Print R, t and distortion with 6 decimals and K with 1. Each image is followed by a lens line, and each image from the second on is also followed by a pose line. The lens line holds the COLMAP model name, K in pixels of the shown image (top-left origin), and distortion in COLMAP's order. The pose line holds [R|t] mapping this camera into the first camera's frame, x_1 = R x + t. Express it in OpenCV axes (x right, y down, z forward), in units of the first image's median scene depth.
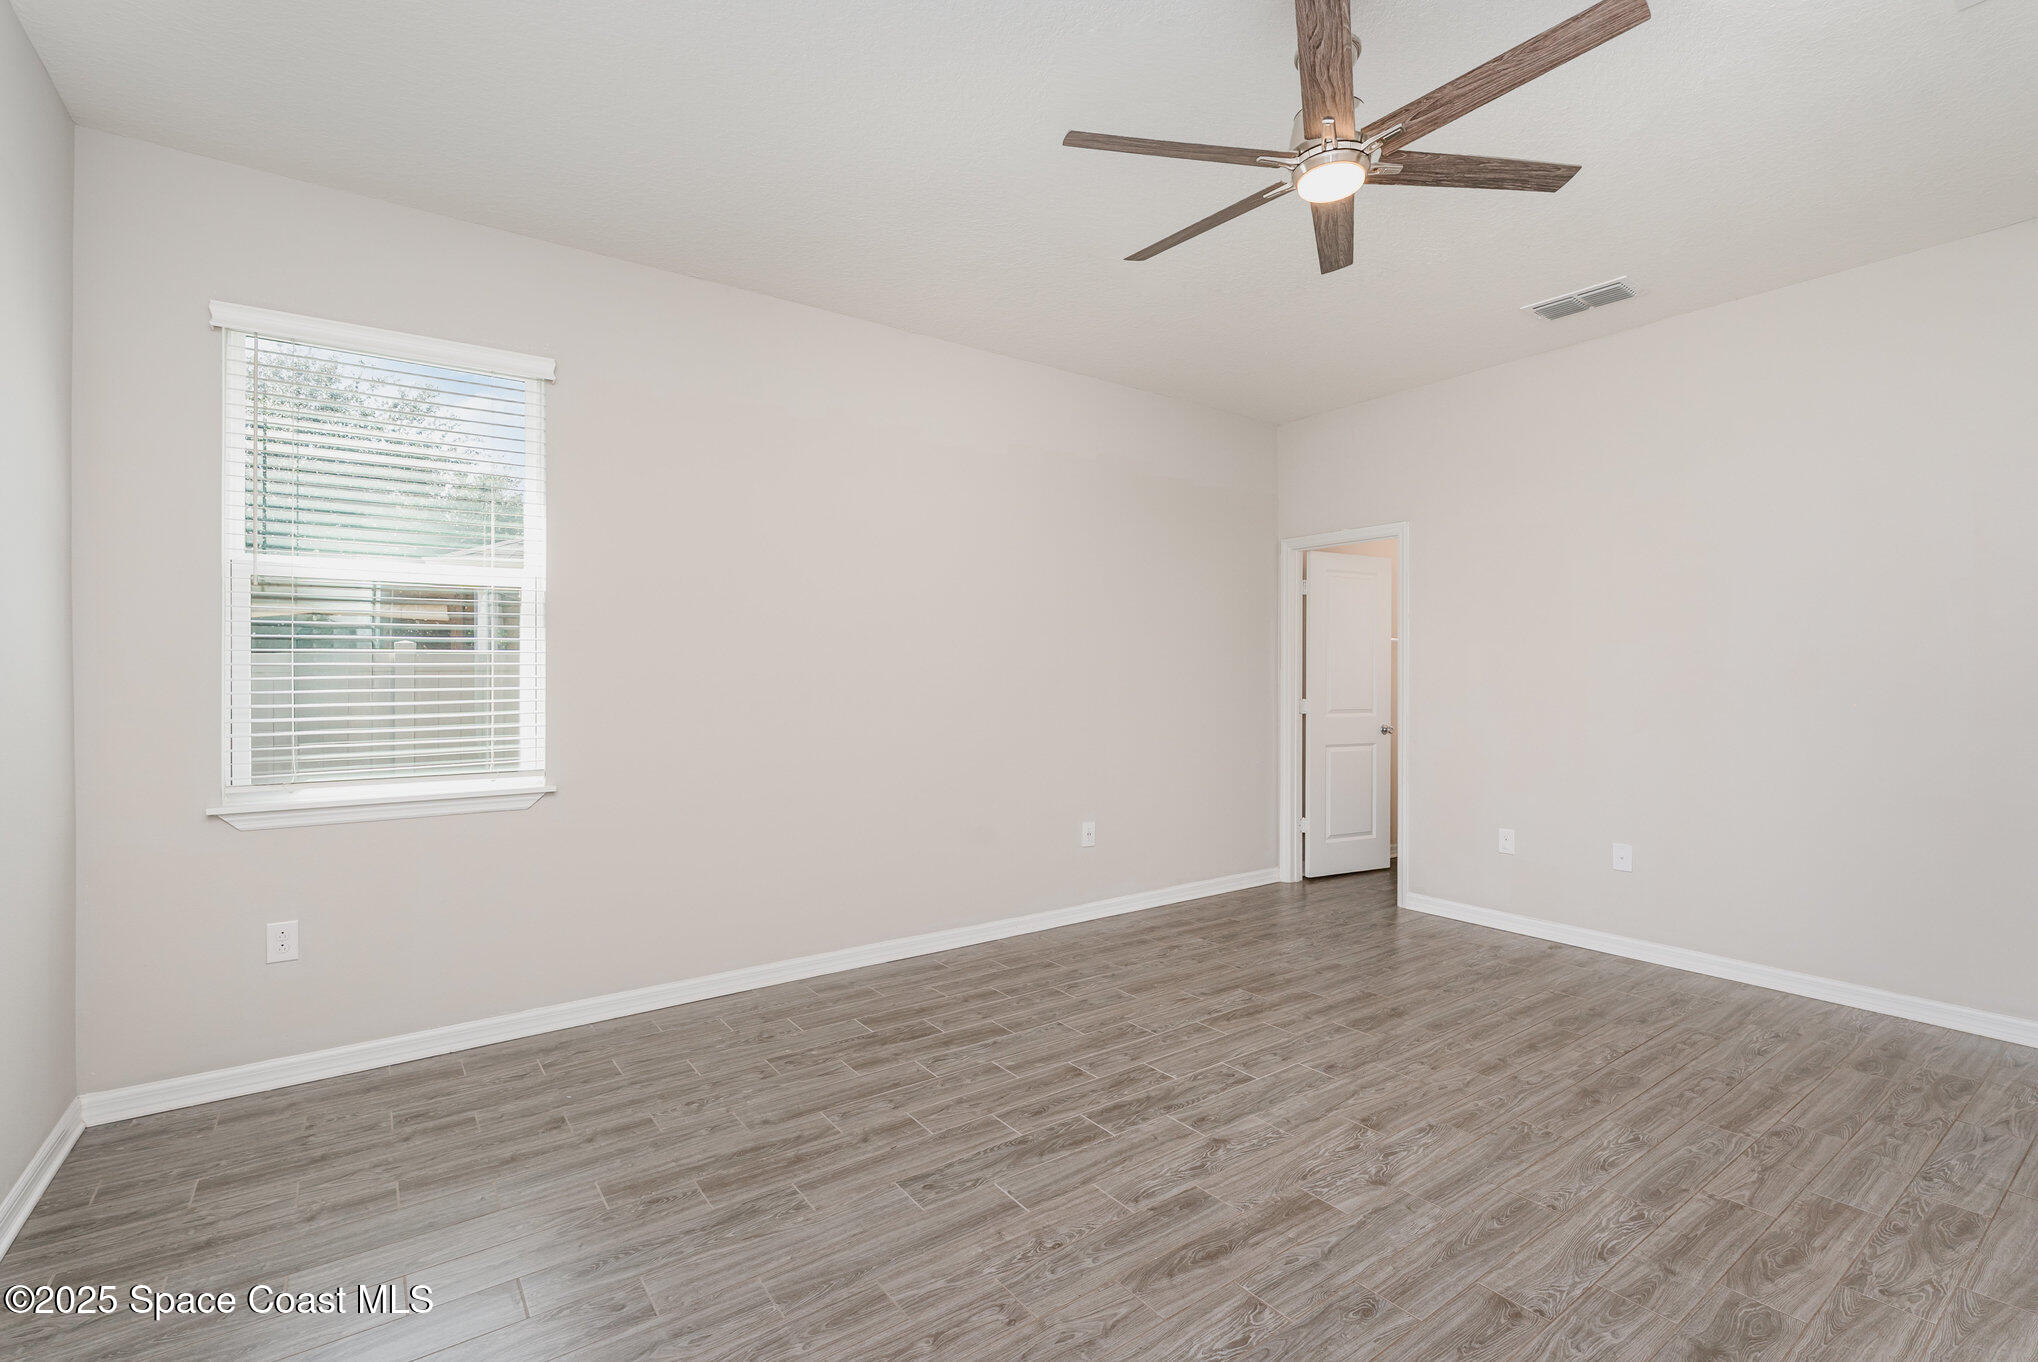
lens RADIAL K [[918.3, 0, 1024.3], [0, 918.3, 683.3], [0, 0, 1]] dist [0.016829, 0.001259]
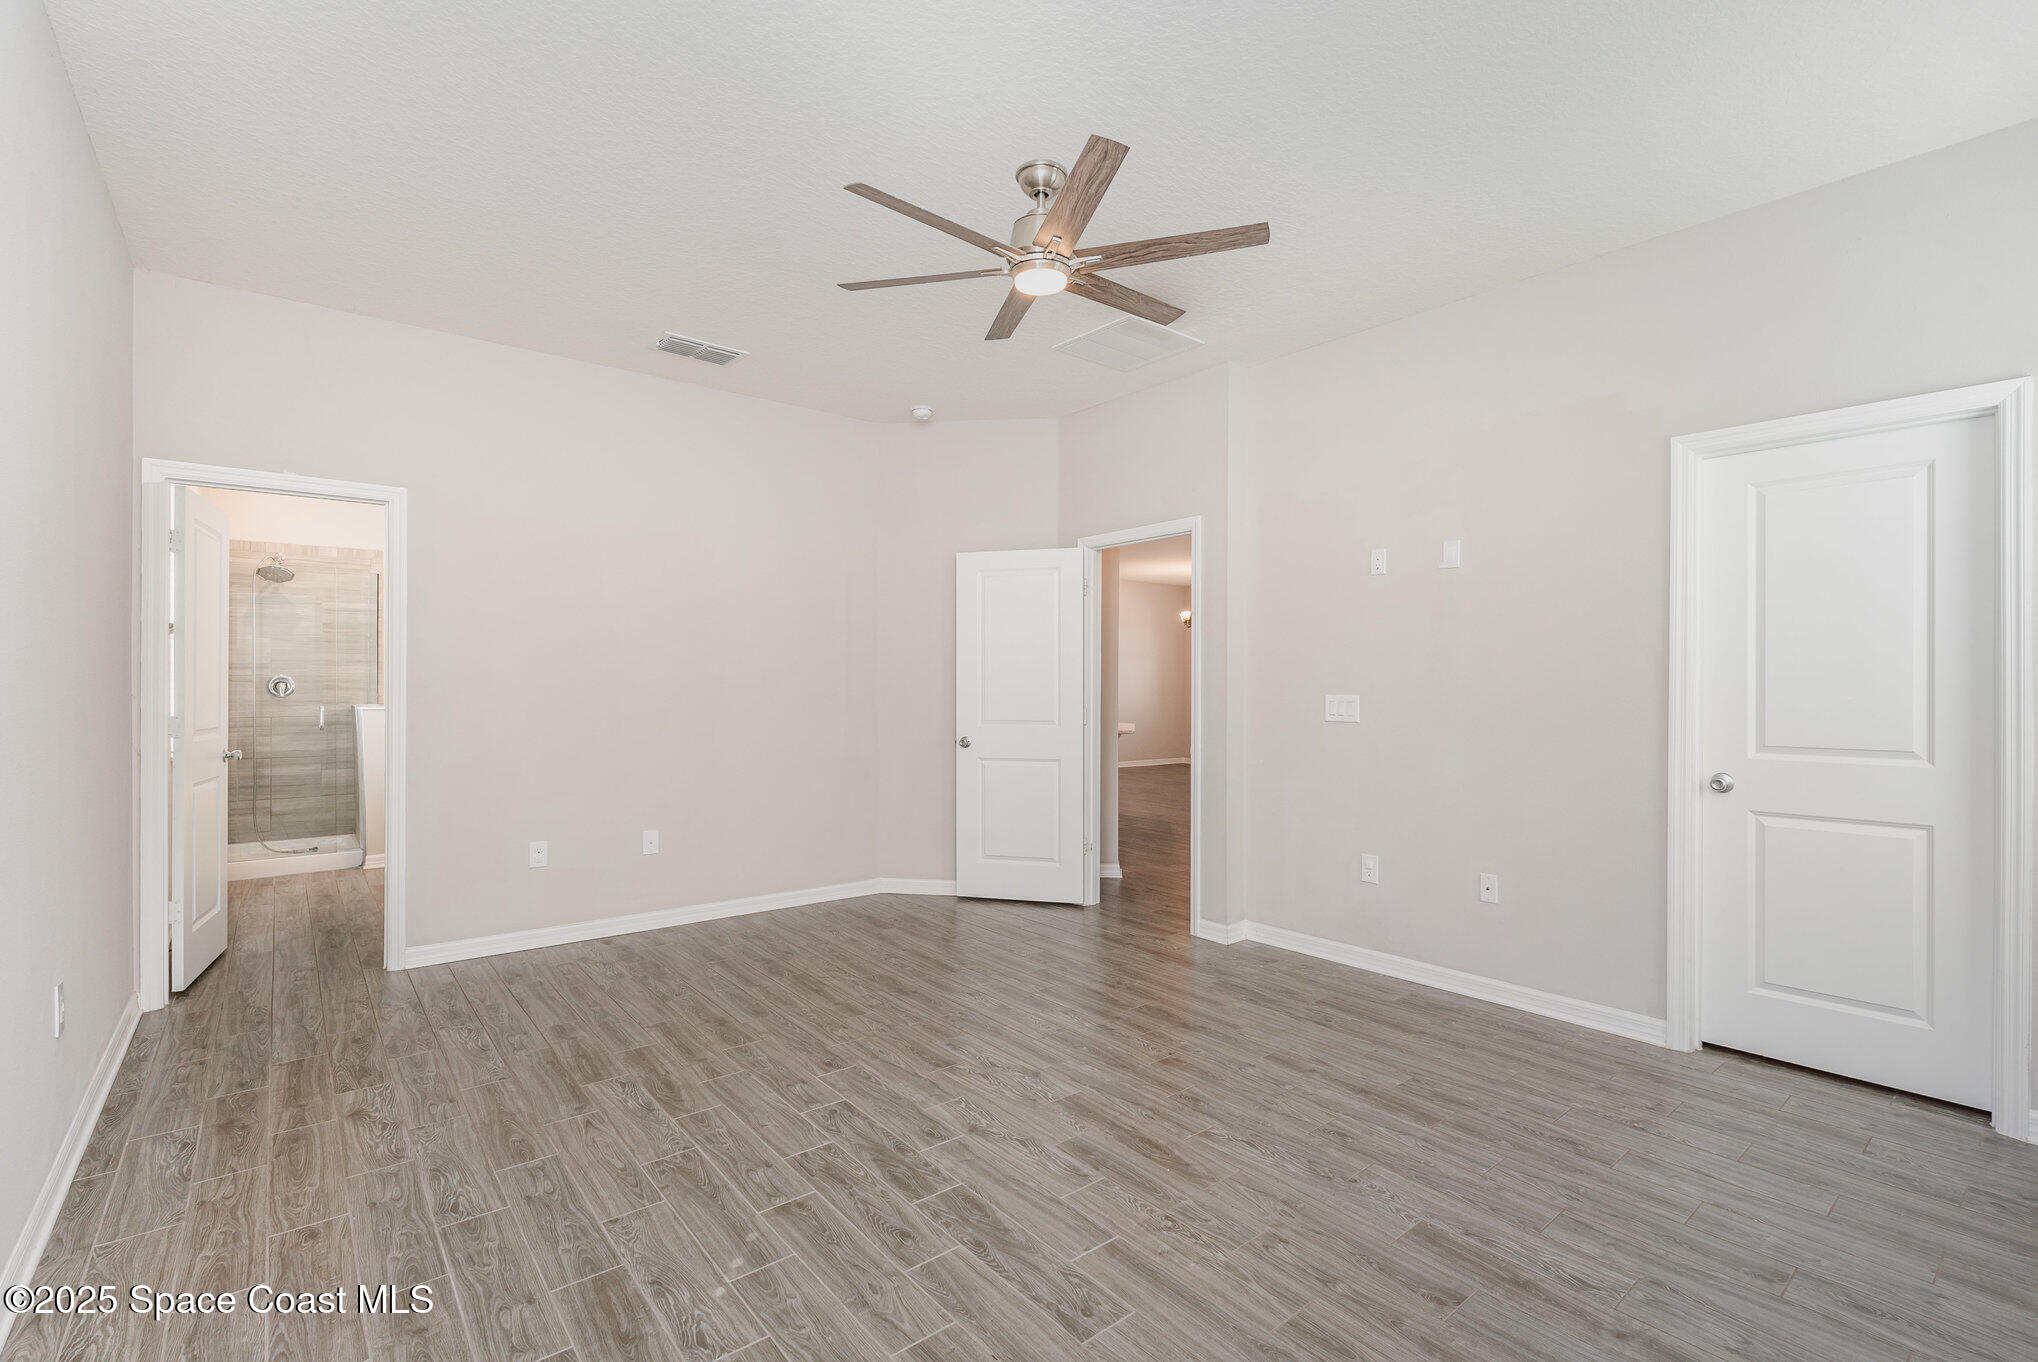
lens RADIAL K [[918.3, 0, 1025.2], [0, 918.3, 693.1], [0, 0, 1]] dist [0.016829, 0.001259]
pose [[-0.067972, -0.002628, 0.997684, -0.690720], [-0.004444, 0.999987, 0.002331, 0.001804], [-0.997677, -0.004276, -0.067982, 0.846714]]
